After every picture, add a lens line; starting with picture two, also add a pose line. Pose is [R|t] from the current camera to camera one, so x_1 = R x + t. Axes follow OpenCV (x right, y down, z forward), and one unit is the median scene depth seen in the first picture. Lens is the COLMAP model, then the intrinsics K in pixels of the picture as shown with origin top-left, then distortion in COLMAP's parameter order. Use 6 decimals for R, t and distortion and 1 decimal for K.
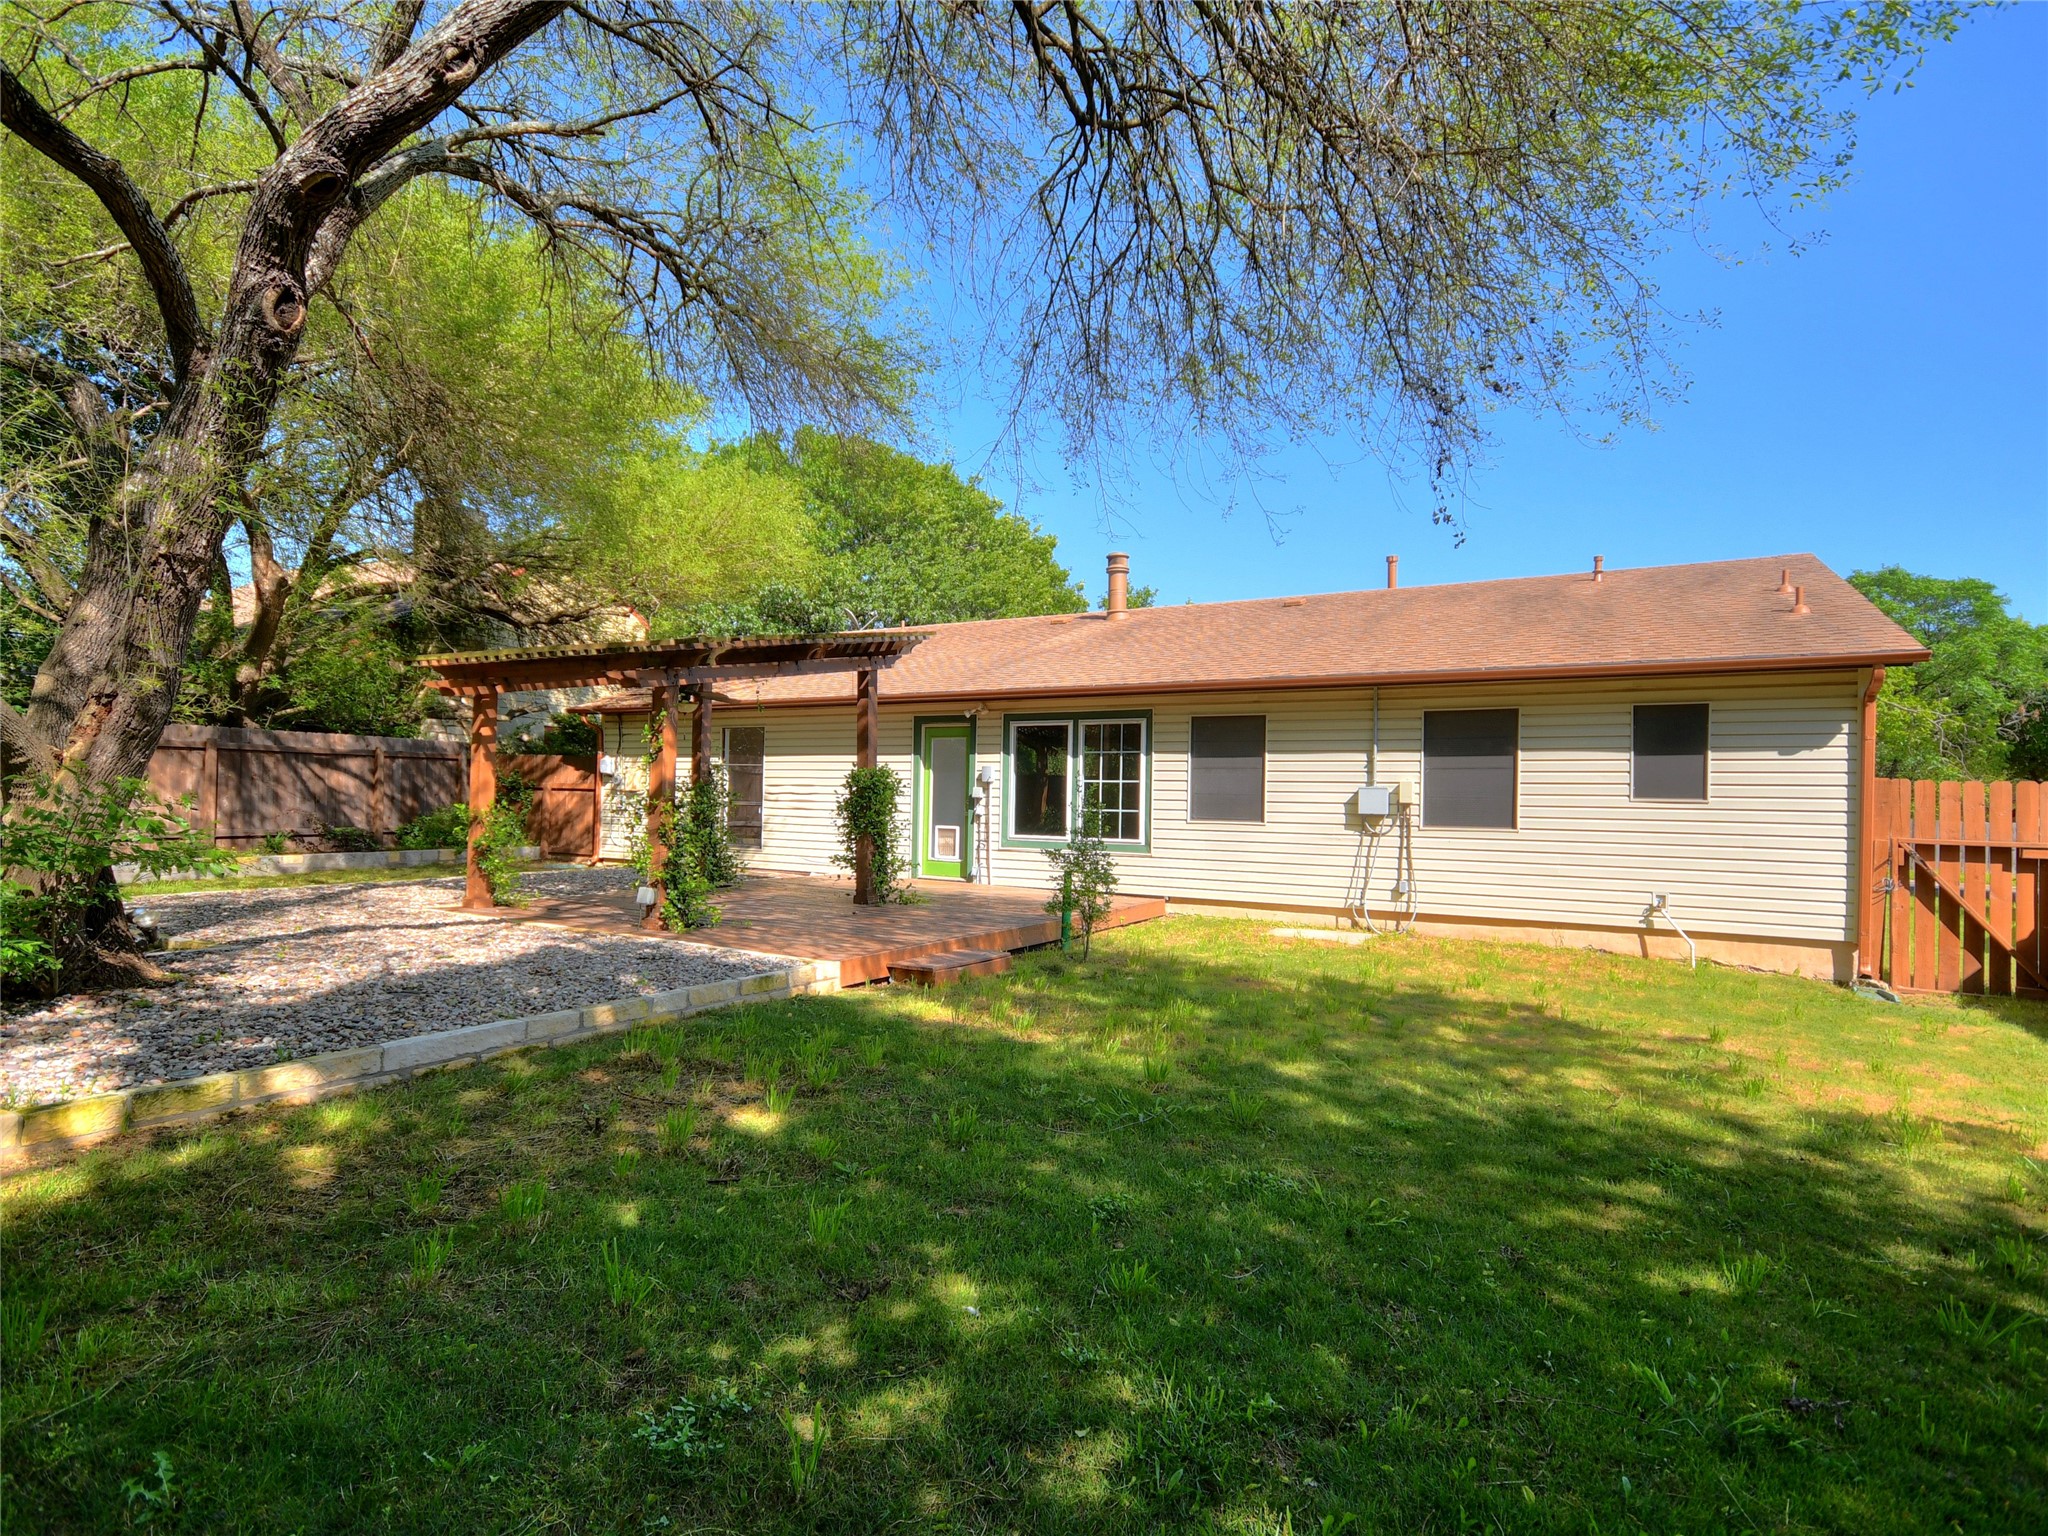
lens RADIAL K [[1063.3, 0, 1023.6], [0, 1063.3, 784.1], [0, 0, 1]] dist [-0.001425, 0.000161]
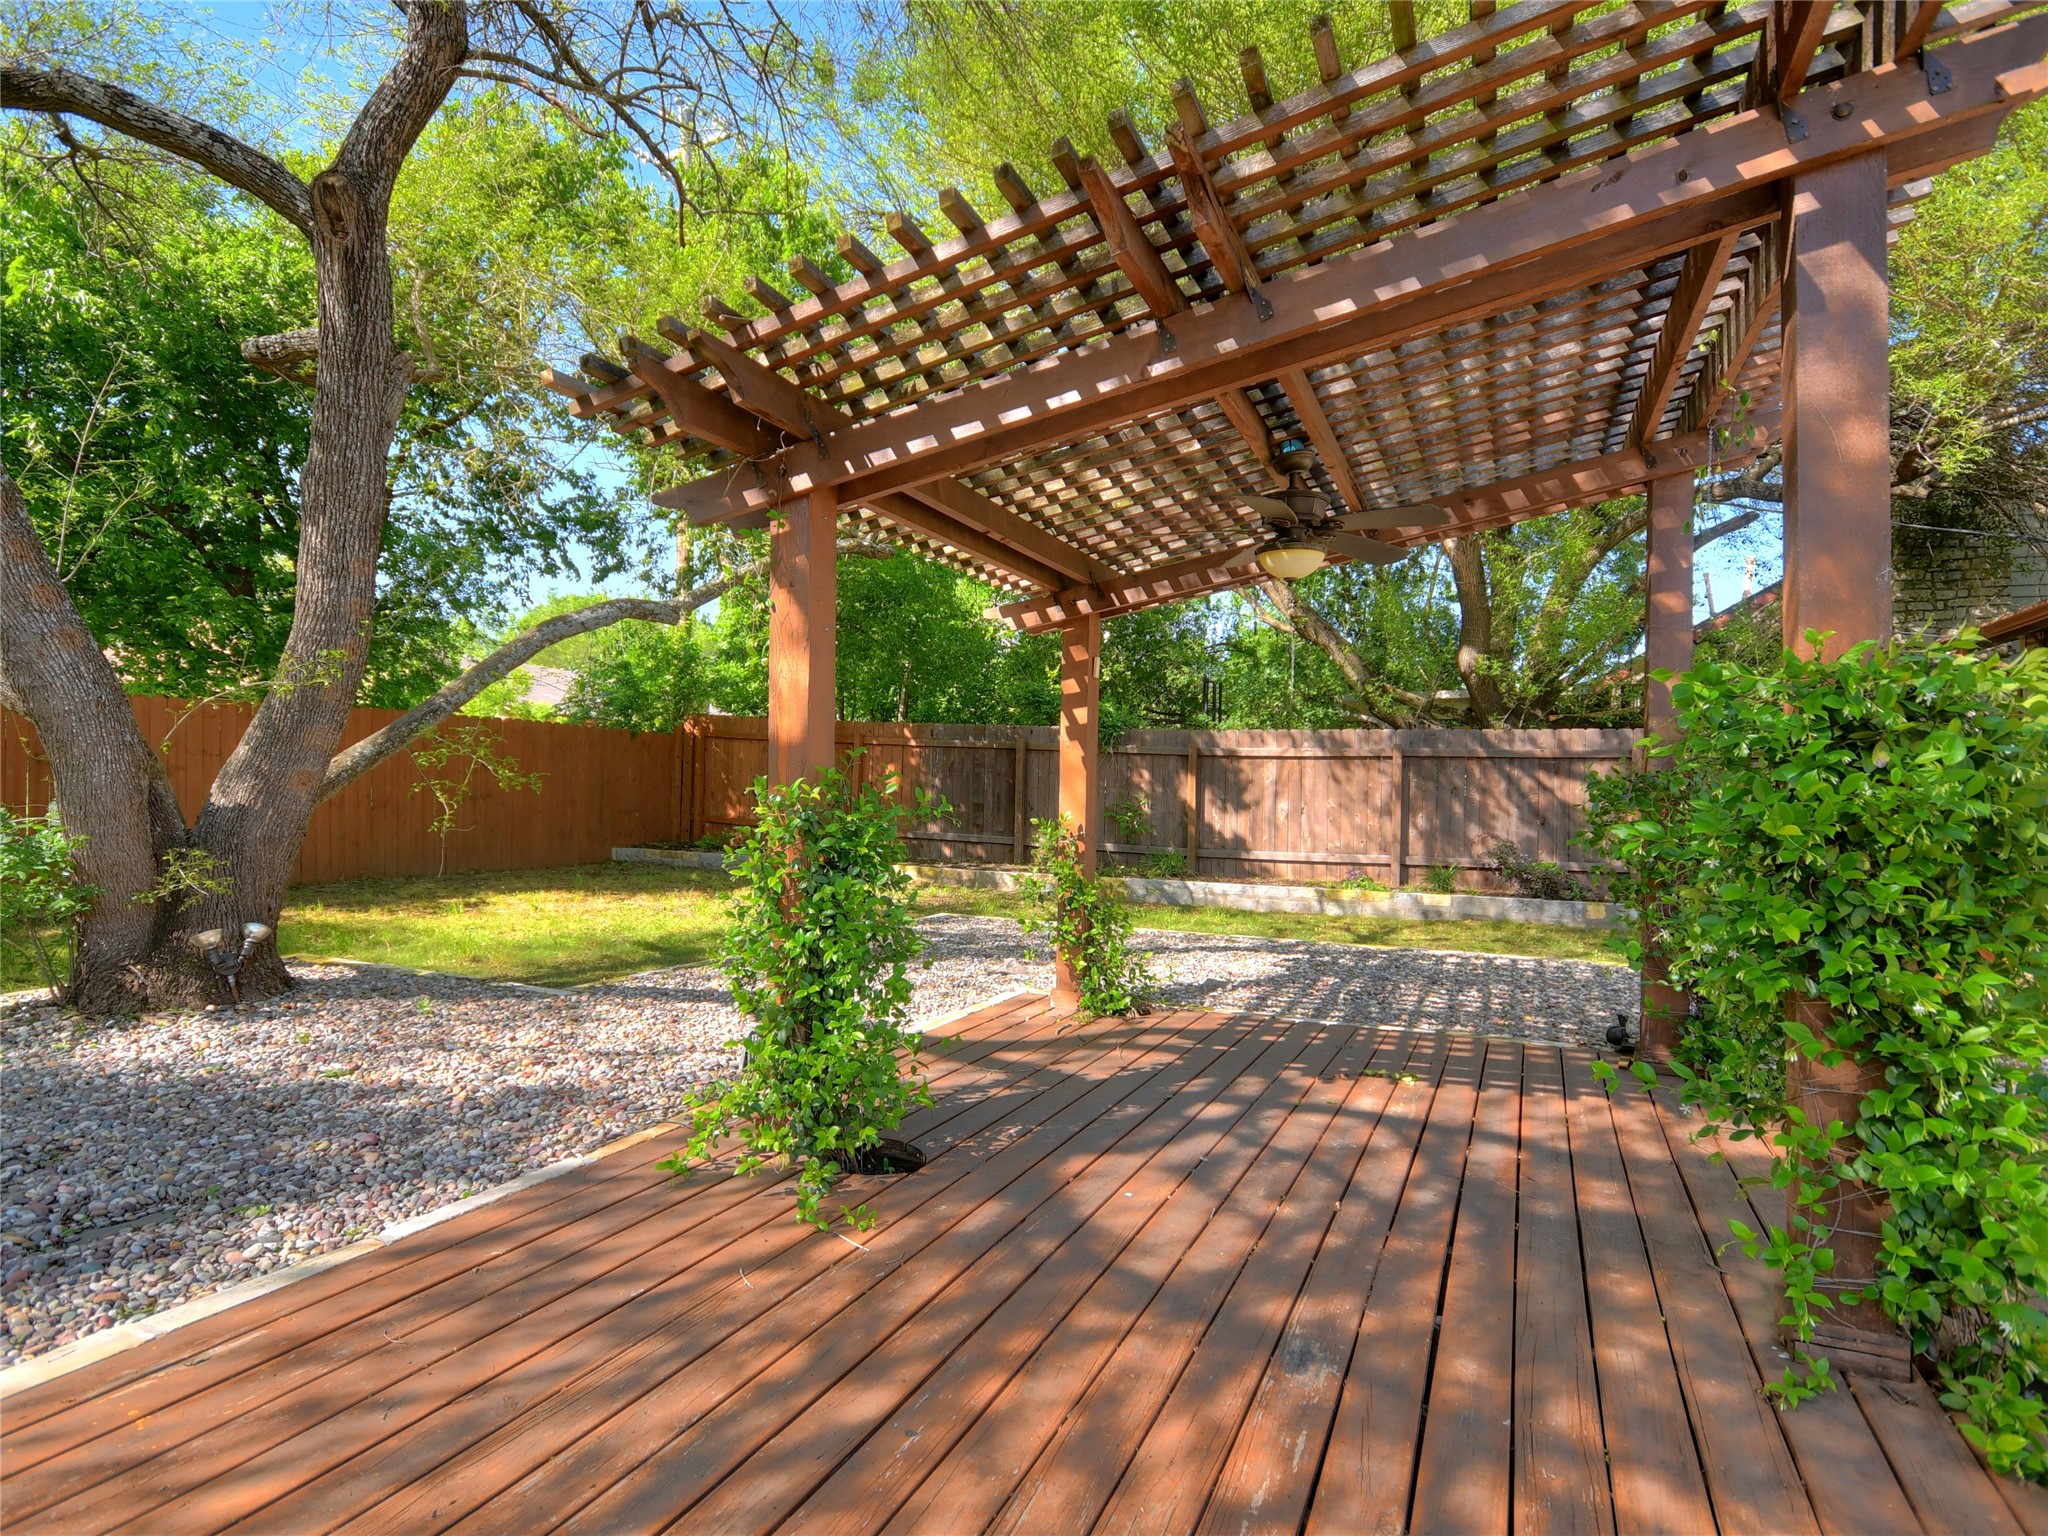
lens RADIAL K [[1063.3, 0, 1023.6], [0, 1063.3, 784.1], [0, 0, 1]] dist [-0.001425, 0.000161]
pose [[0.118528, -0.027139, -0.992580, 0.024686], [0.002038, 0.999631, -0.027088, 0.011364], [0.992949, 0.001188, 0.118540, 0.689507]]
